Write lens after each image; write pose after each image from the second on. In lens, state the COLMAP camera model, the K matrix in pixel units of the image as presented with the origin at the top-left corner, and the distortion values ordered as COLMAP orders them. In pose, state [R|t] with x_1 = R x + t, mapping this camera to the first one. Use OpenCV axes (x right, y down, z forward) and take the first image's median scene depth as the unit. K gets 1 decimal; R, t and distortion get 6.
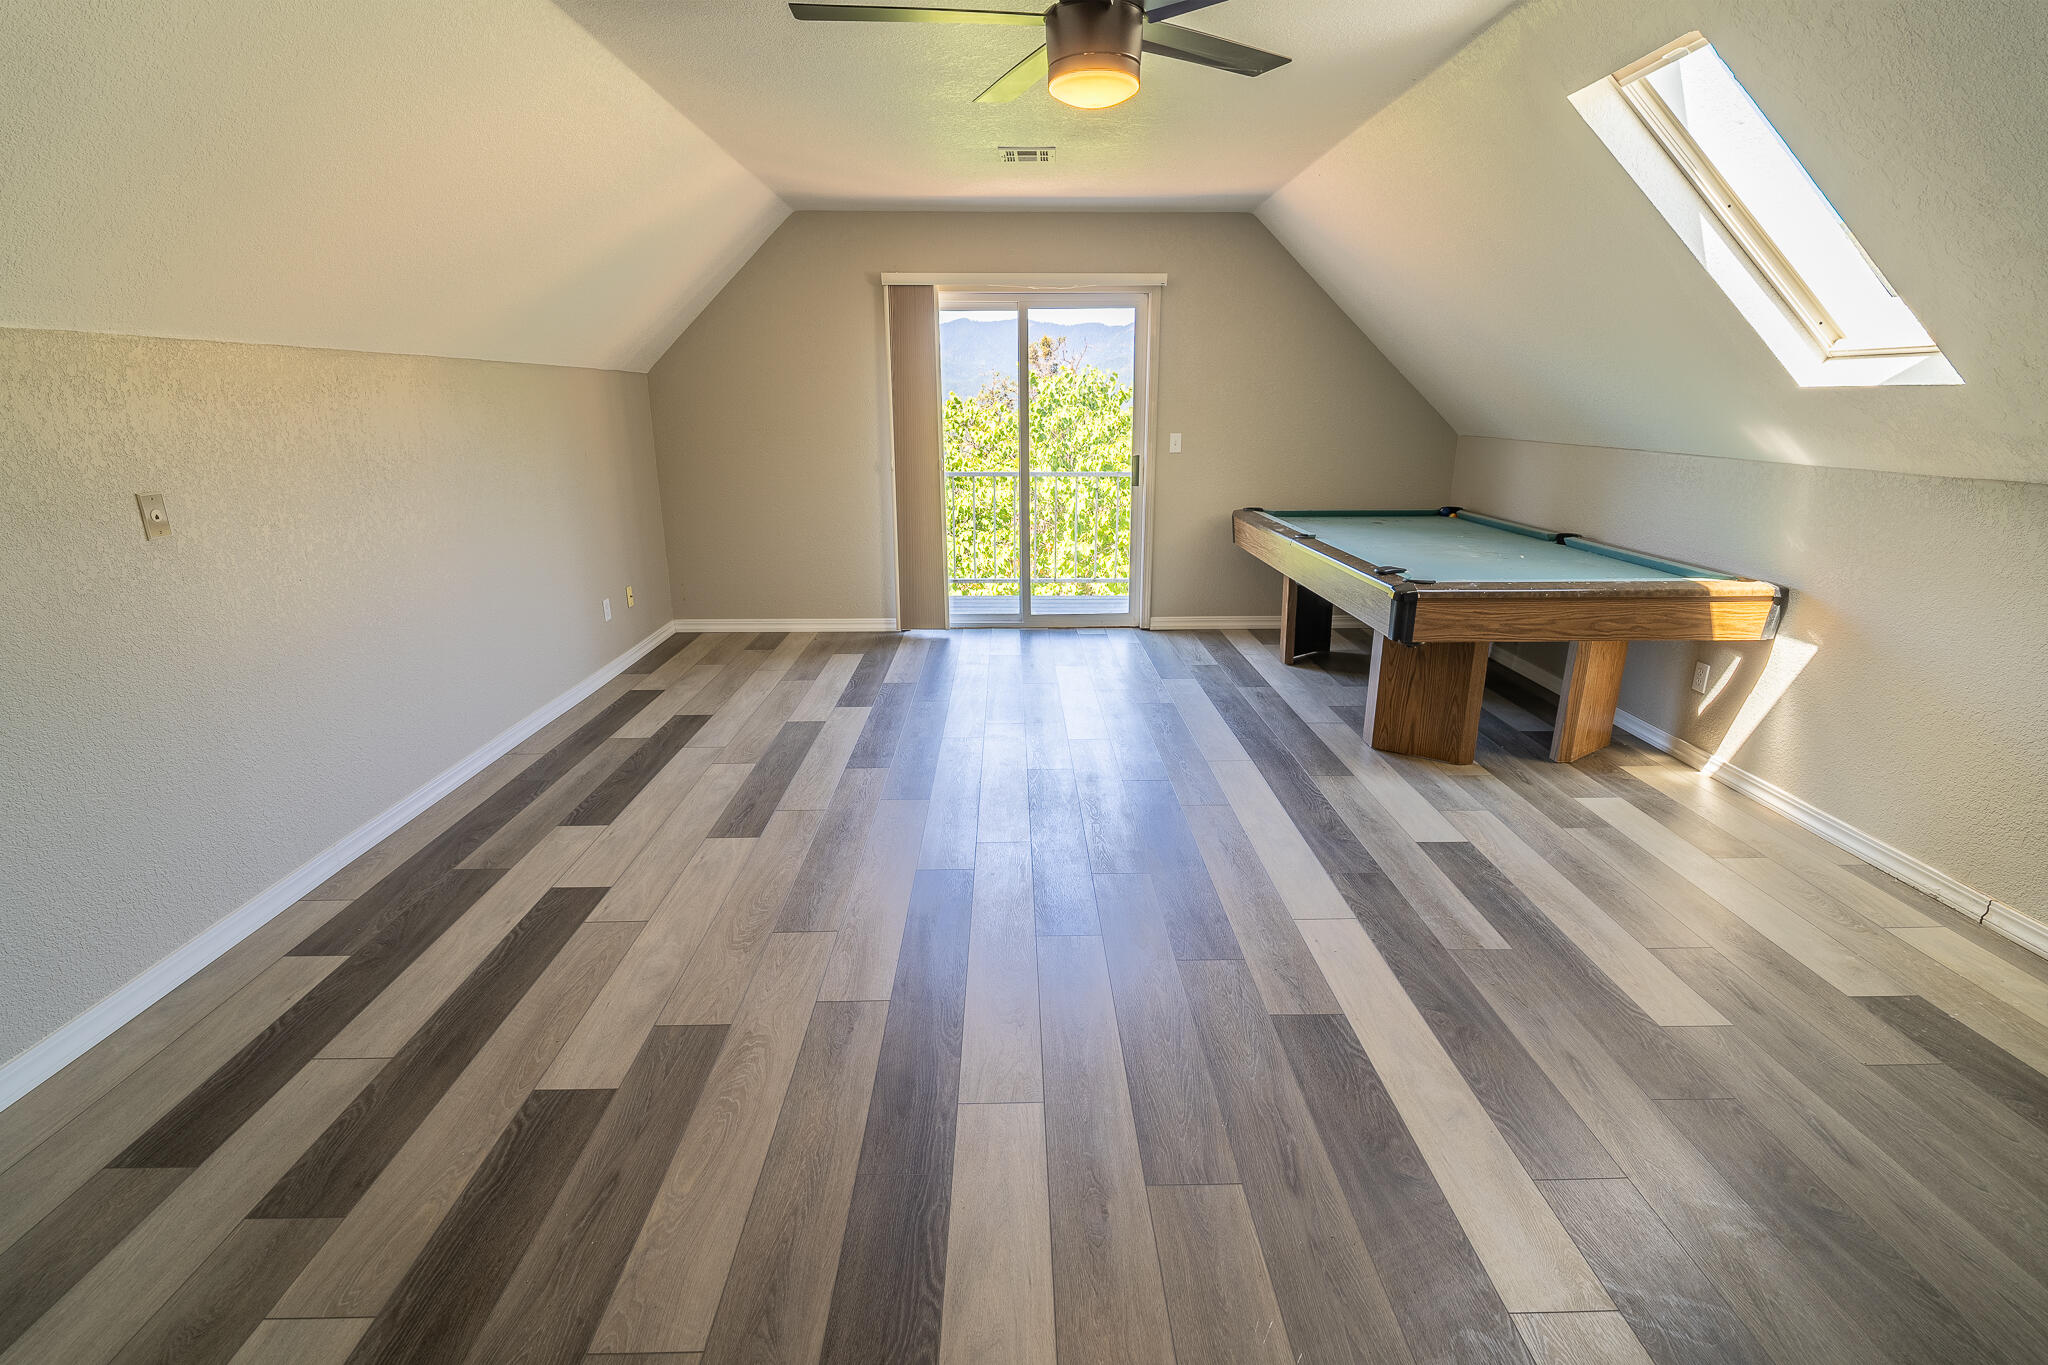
lens RADIAL K [[953.9, 0, 1025.8], [0, 953.9, 684.6], [0, 0, 1]] dist [-0.021183, -0.000347]
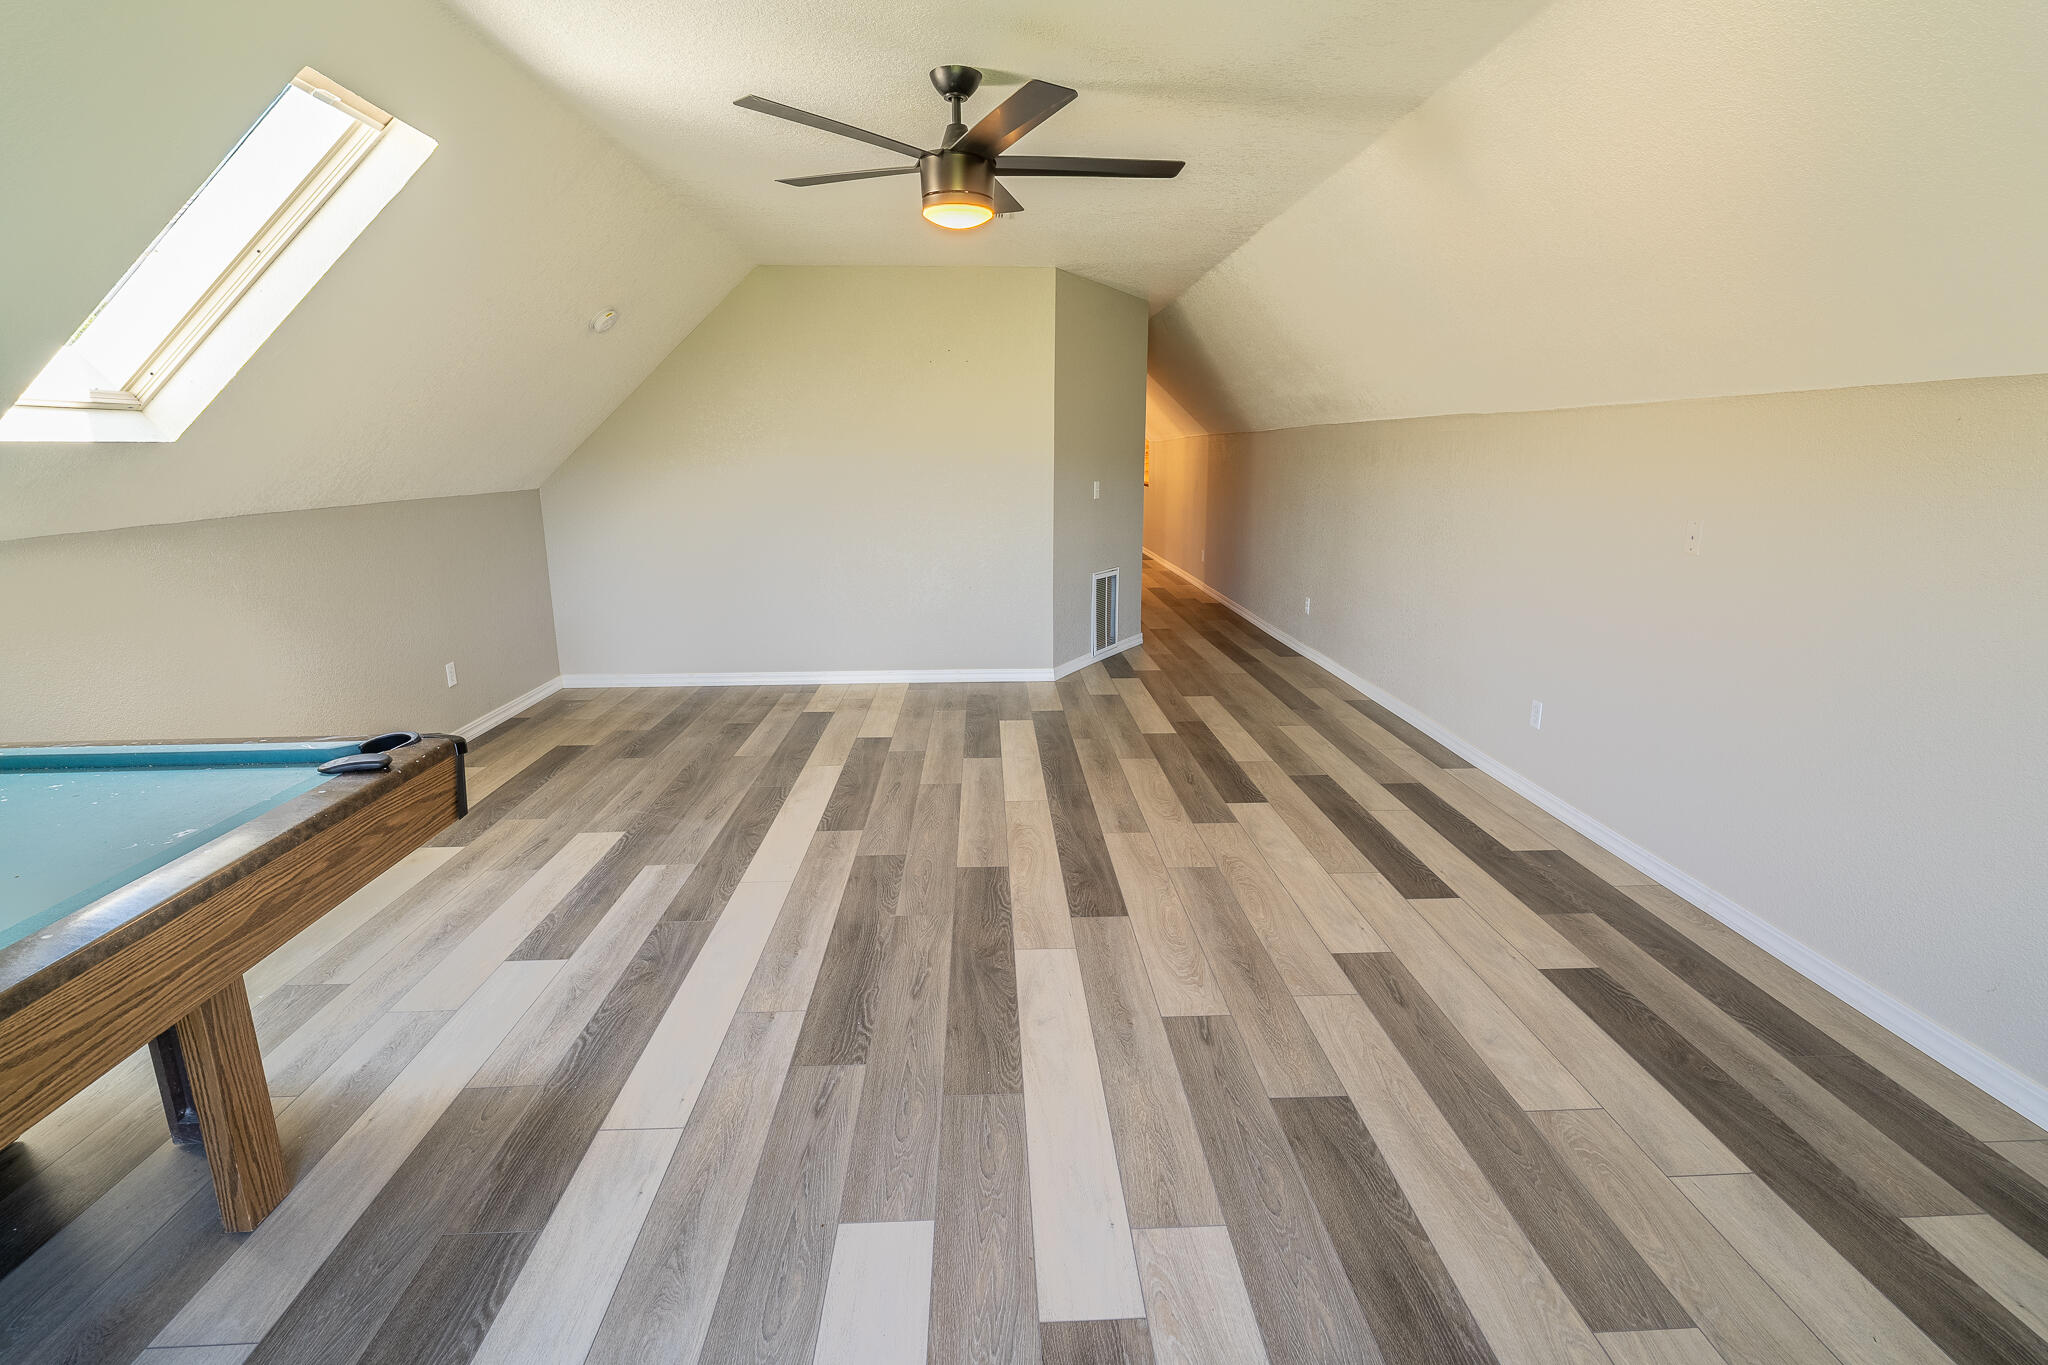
lens RADIAL K [[953.9, 0, 1025.6], [0, 953.9, 682.7], [0, 0, 1]] dist [-0.021183, -0.000347]
pose [[-0.999615, 0.011534, -0.025241, 0.016168], [-0.002651, 0.865677, 0.500596, -0.565252], [0.027624, 0.500471, -0.865313, 1.905385]]
